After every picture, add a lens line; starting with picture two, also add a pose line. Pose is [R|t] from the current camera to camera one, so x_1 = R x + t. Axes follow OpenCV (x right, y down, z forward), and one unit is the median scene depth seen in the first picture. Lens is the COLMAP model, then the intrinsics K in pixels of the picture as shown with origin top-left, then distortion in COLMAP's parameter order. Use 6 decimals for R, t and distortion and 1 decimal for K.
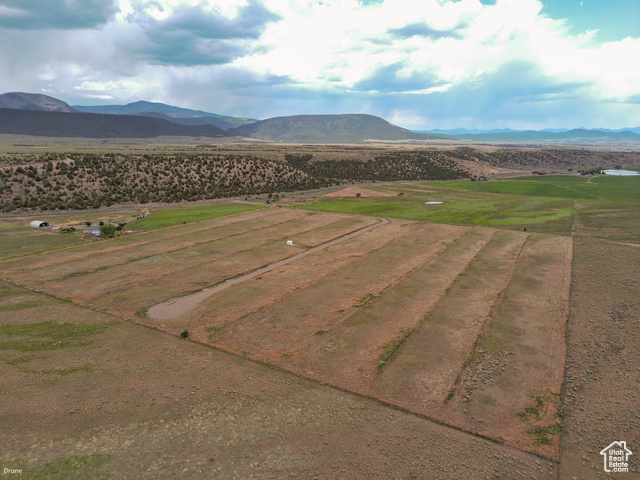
lens RADIAL K [[431.8, 0, 322.3], [0, 431.8, 234.2], [0, 0, 1]] dist [0.029407, -0.025193]
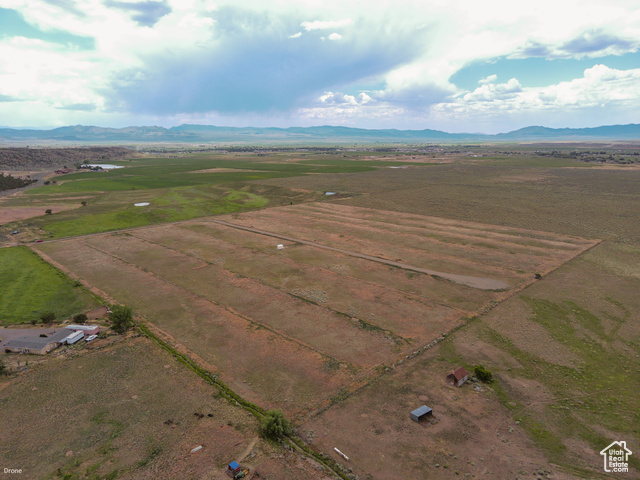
lens RADIAL K [[431.8, 0, 320.6], [0, 431.8, 243.2], [0, 0, 1]] dist [0.029407, -0.025193]
pose [[0.272982, -0.238869, 0.931892, -1.305889], [0.216990, 0.959009, 0.182256, -0.197125], [-0.937228, 0.152458, 0.313624, 0.895921]]
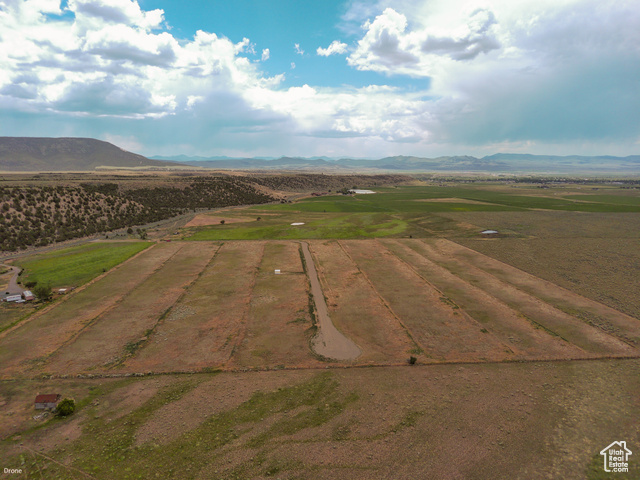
lens RADIAL K [[431.8, 0, 319.7], [0, 431.8, 240.1], [0, 0, 1]] dist [0.029407, -0.025193]
pose [[0.819273, -0.100976, 0.564443, -0.762000], [0.126902, 0.991892, -0.006751, -0.045322], [-0.559185, 0.077159, 0.825444, 0.215179]]
